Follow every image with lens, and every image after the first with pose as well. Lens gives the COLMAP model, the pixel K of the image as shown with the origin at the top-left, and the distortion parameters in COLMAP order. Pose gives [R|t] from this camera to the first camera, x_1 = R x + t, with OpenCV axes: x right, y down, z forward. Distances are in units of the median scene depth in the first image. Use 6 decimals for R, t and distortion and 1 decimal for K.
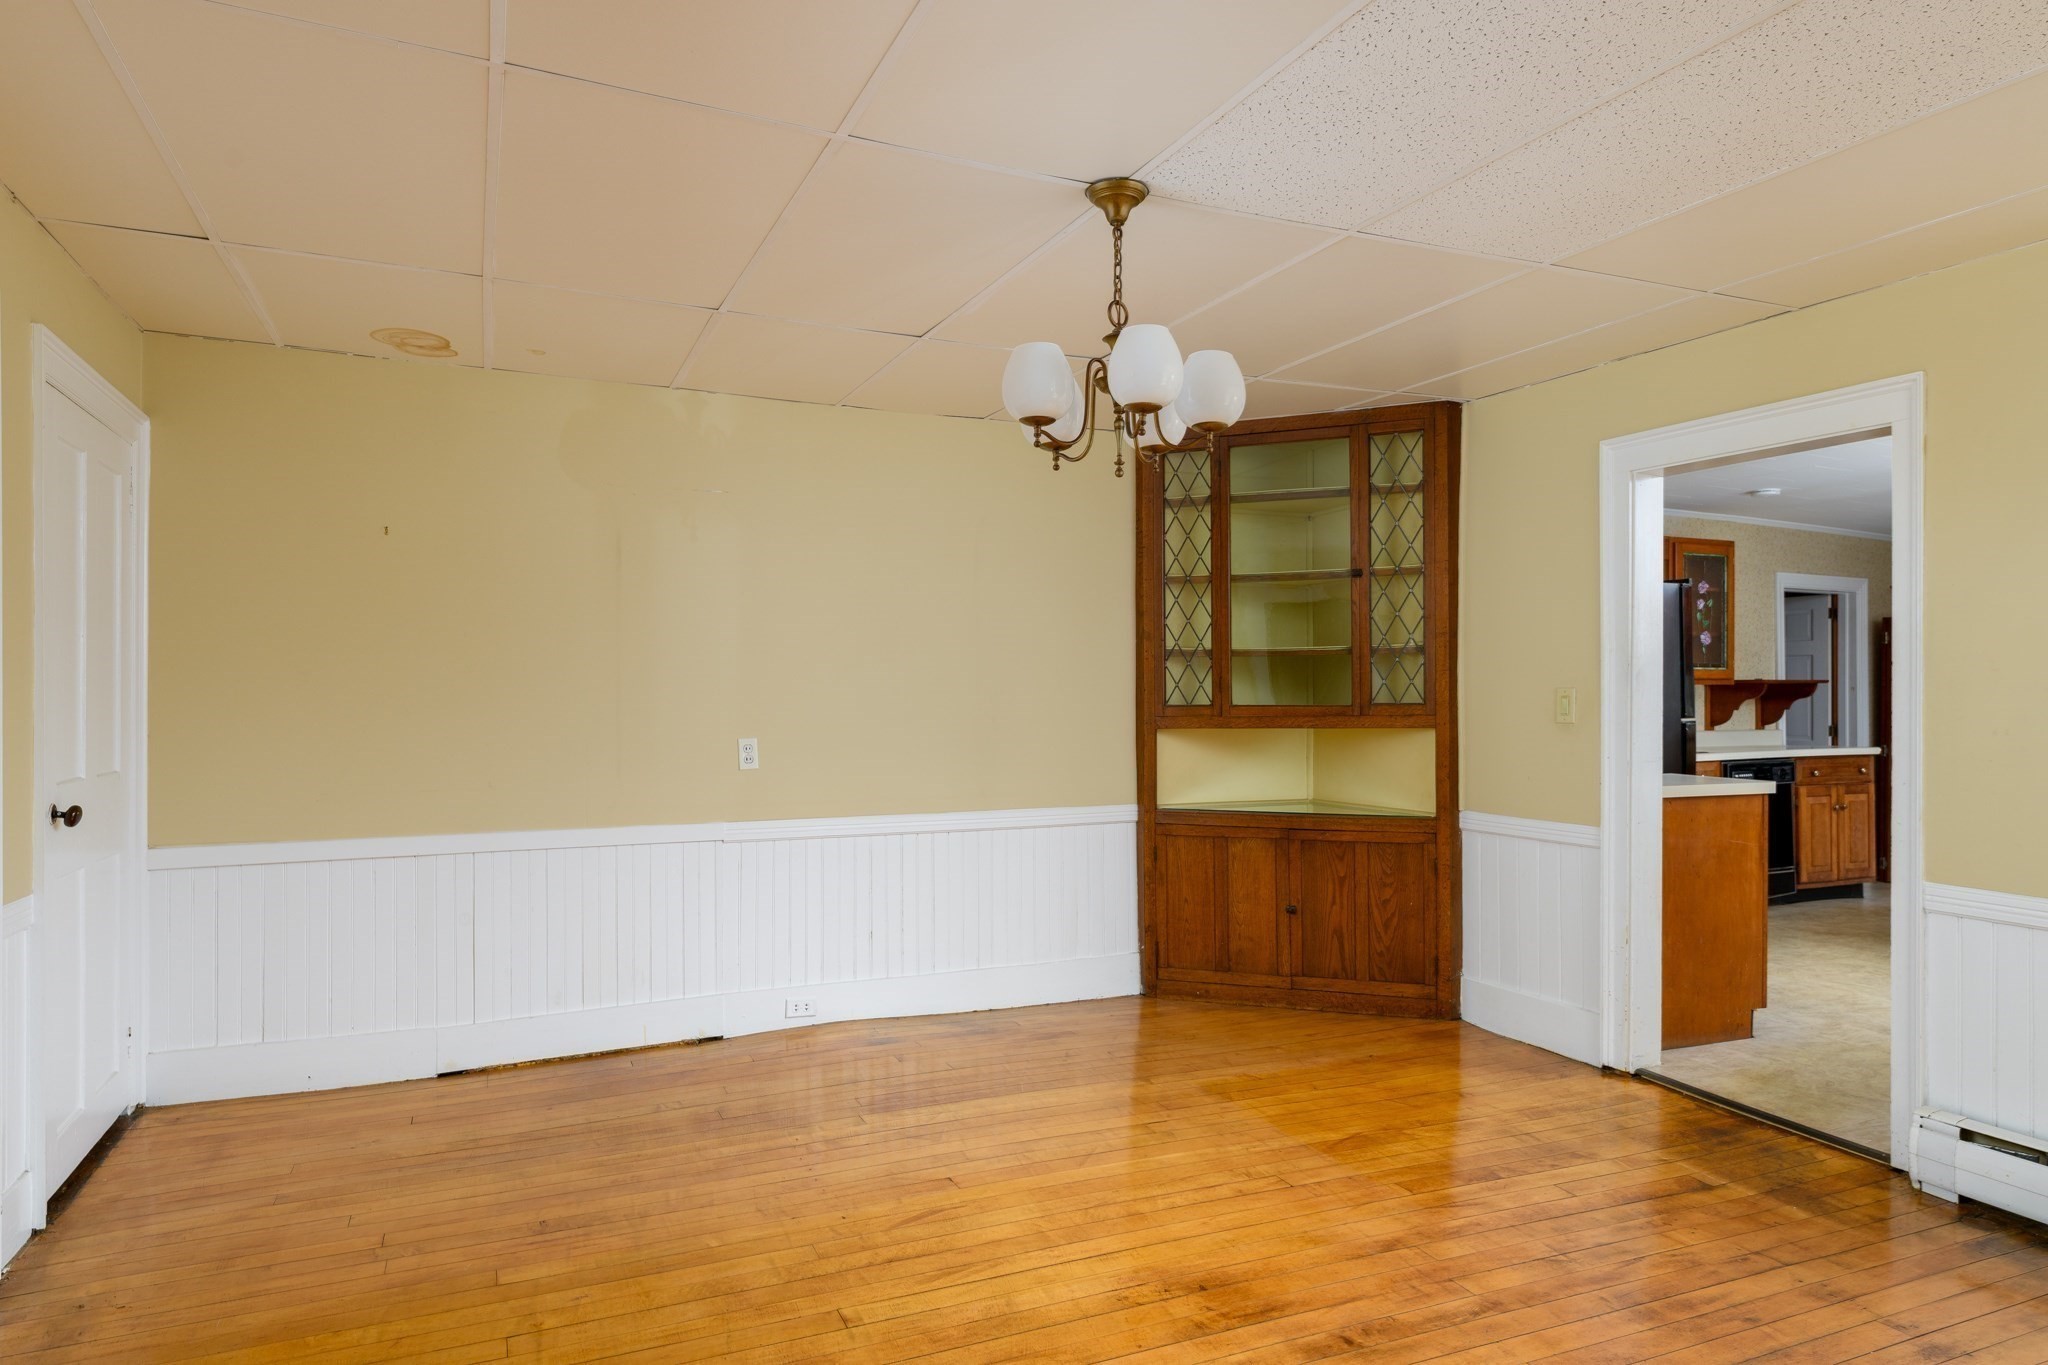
lens RADIAL K [[1225.0, 0, 1020.0], [0, 1225.0, 698.0], [0, 0, 1]] dist [0.000190, 0.000404]
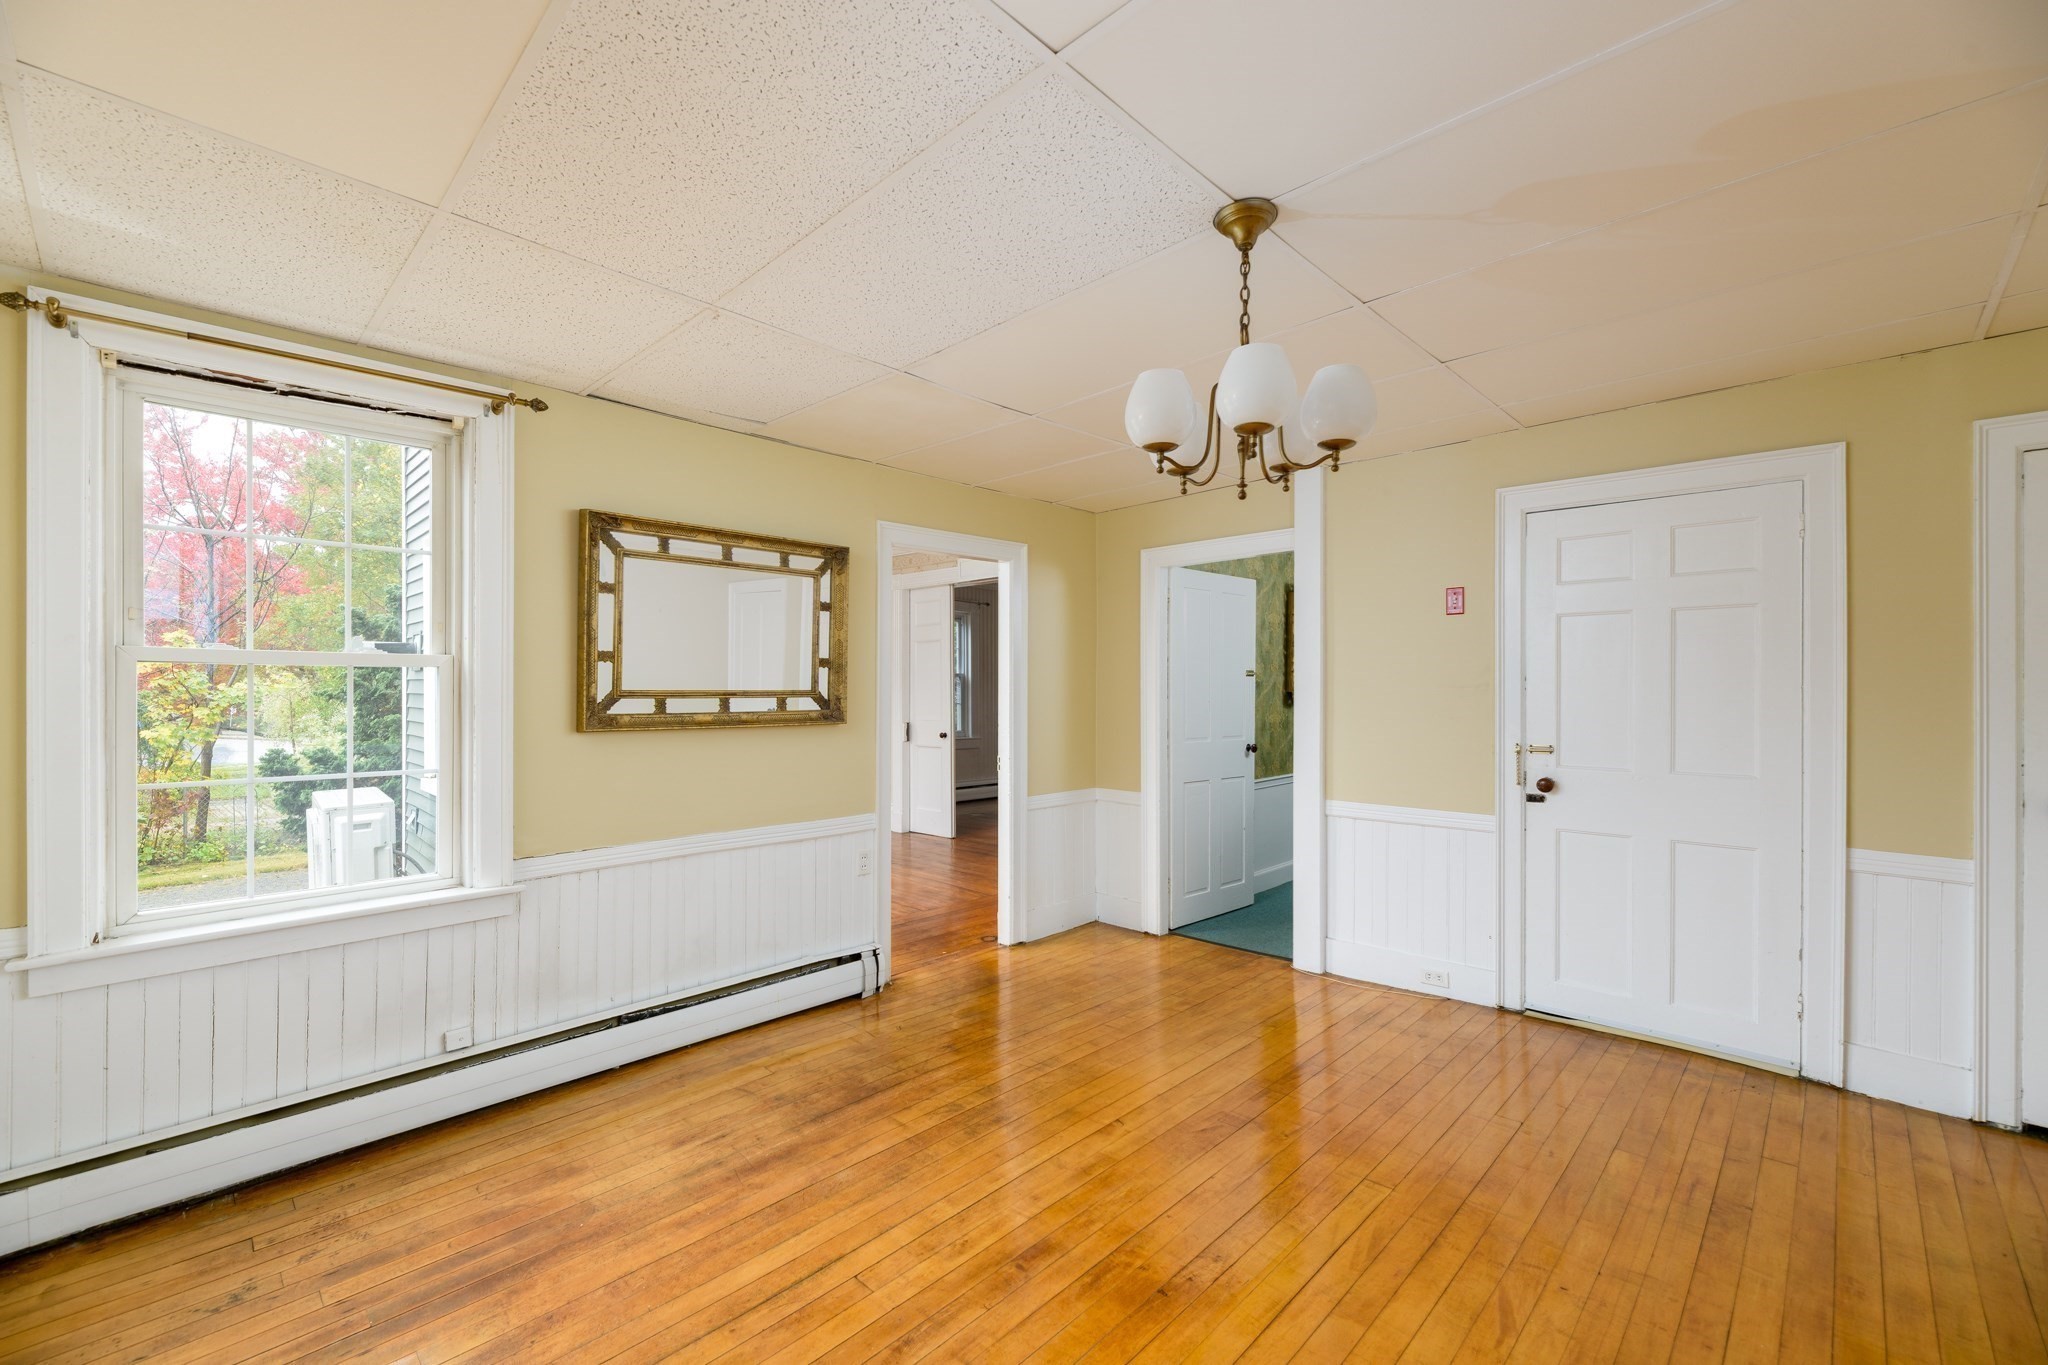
lens RADIAL K [[853.4, 0, 1031.9], [0, 853.4, 689.5], [0, 0, 1]] dist [0.001009, -0.000382]
pose [[-0.926610, -0.000564, -0.376022, 0.315494], [0.000544, 0.999996, -0.002840, -0.013973], [0.376022, -0.002836, -0.926606, 0.984708]]
